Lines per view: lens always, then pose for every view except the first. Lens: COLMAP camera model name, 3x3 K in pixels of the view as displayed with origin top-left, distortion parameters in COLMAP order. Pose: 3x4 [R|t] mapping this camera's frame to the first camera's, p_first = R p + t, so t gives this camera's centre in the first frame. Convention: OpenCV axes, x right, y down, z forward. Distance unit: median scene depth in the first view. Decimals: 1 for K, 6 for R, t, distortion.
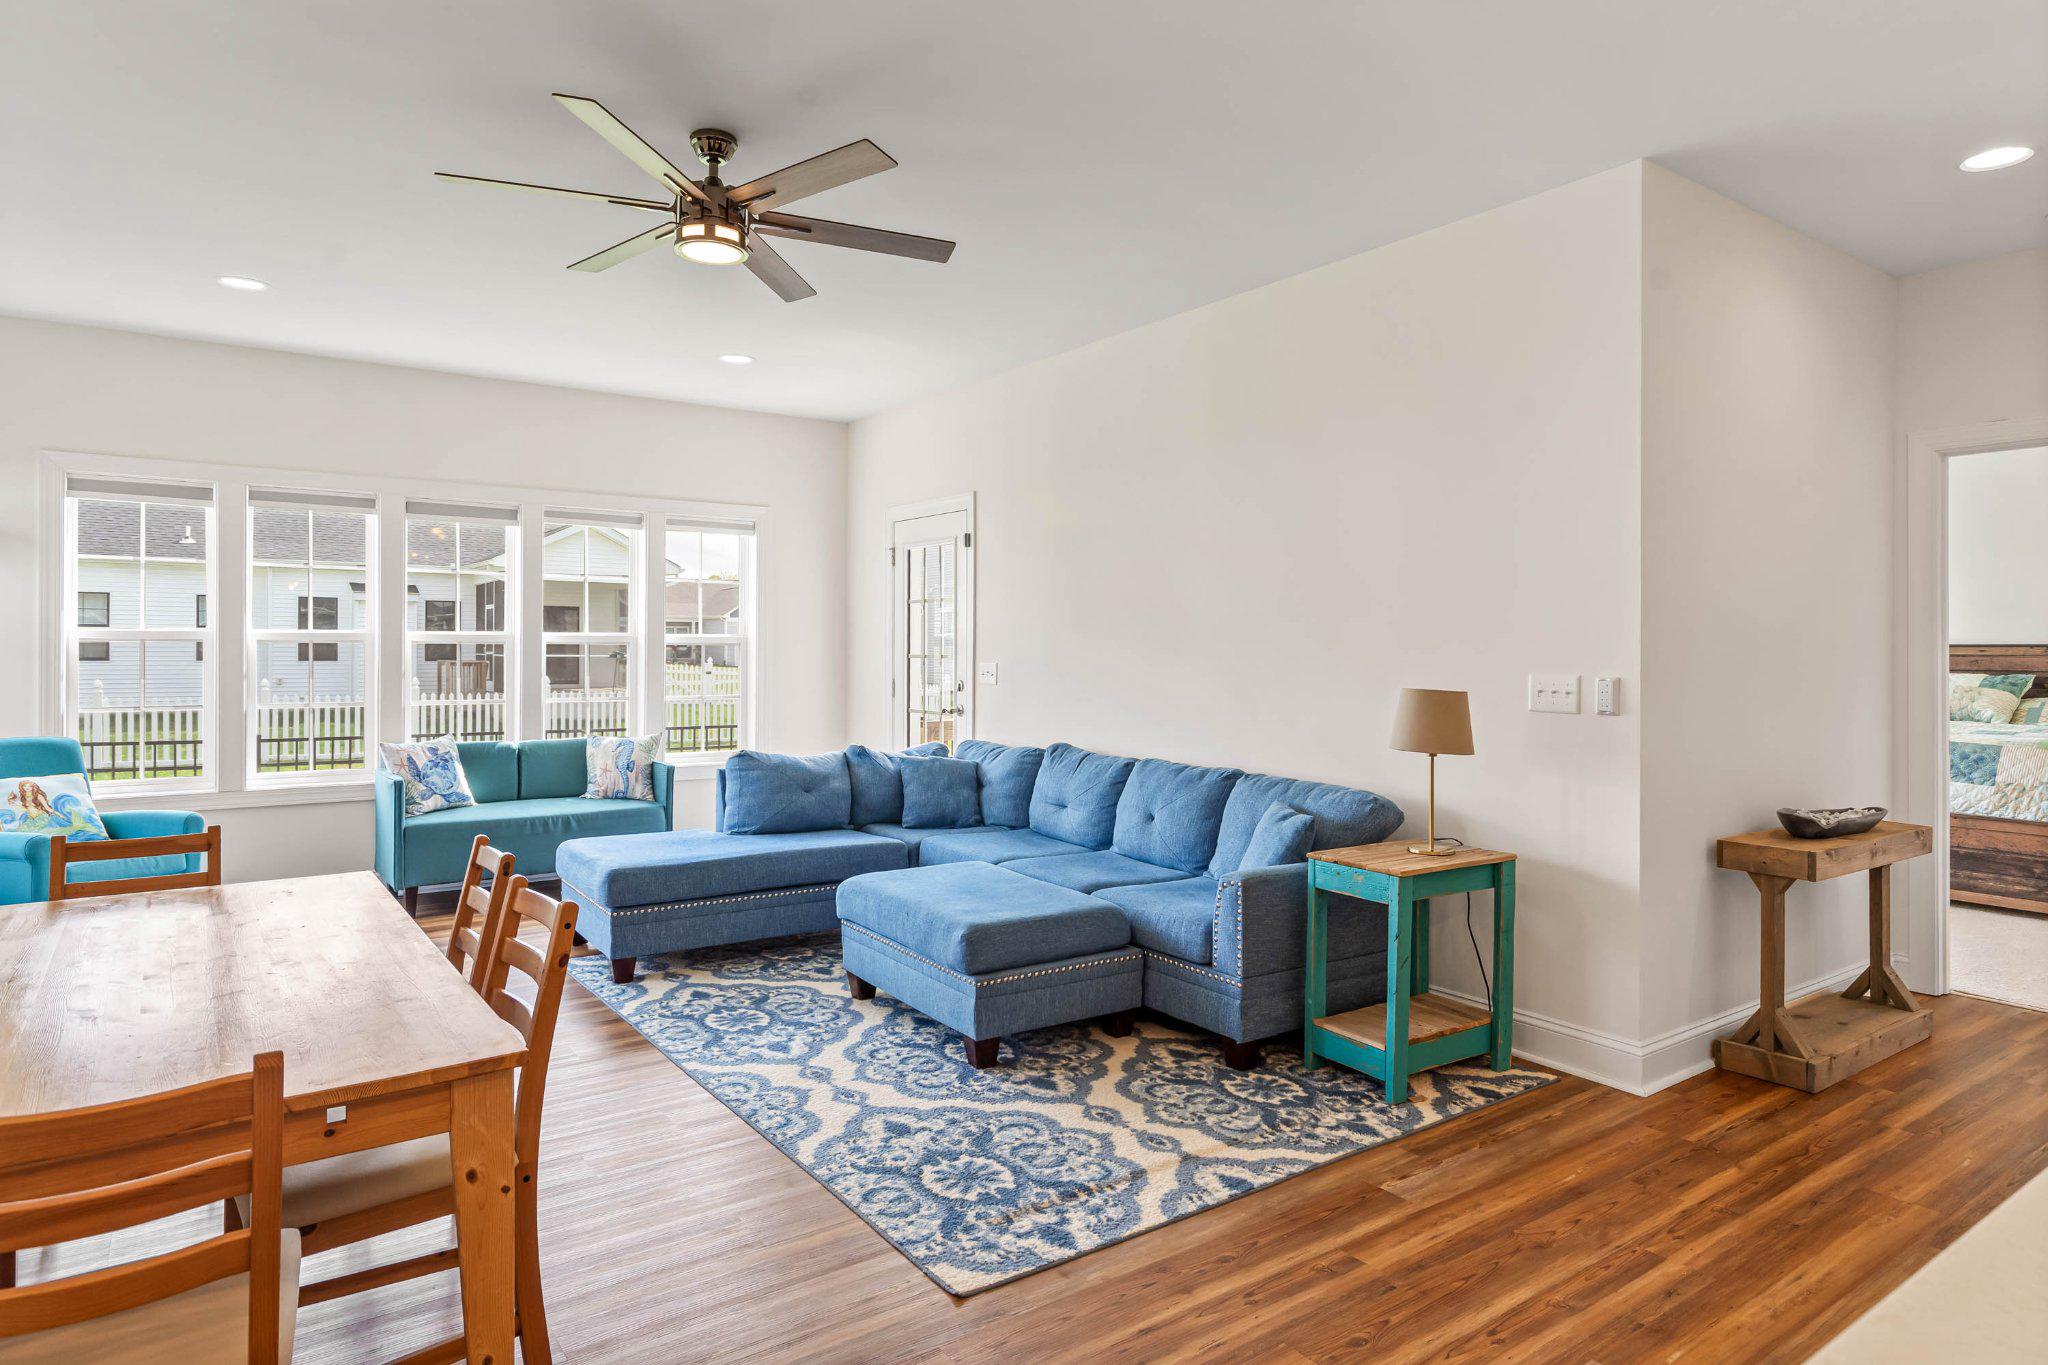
lens RADIAL K [[1170.2, 0, 997.4], [0, 1170.2, 649.3], [0, 0, 1]] dist [0.002908, -0.002626]
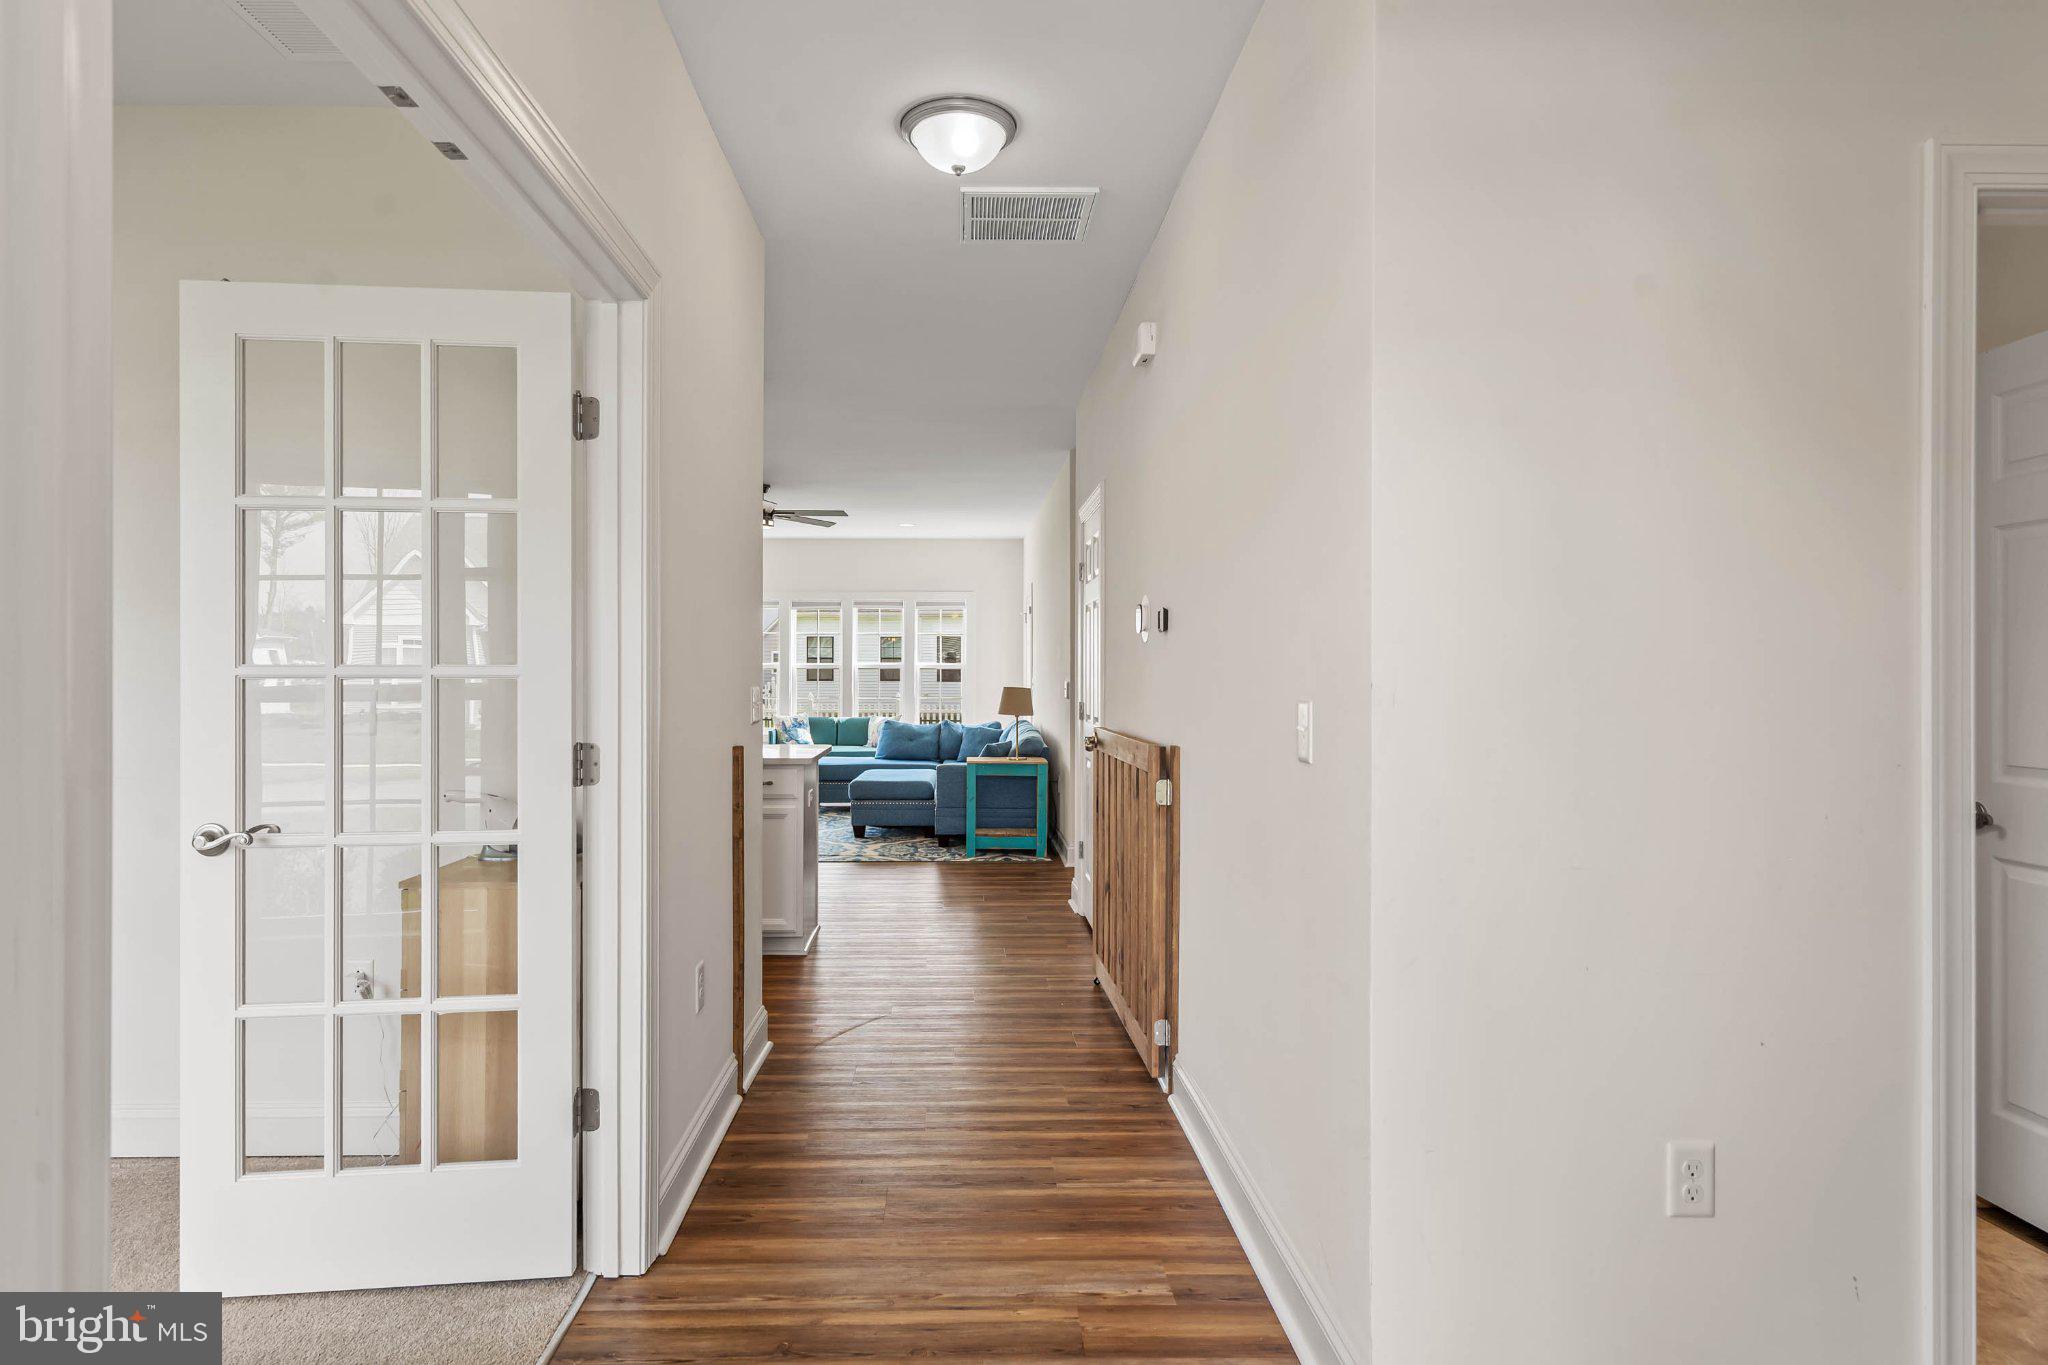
lens RADIAL K [[1110.3, 0, 903.7], [0, 1110.3, 672.3], [0, 0, 1]] dist [-0.000612, 0.001014]
pose [[0.804523, -0.004620, -0.593904, 1.371011], [0.003657, 0.999989, -0.002824, 0.010112], [0.593911, 0.000100, 0.804531, -0.793440]]
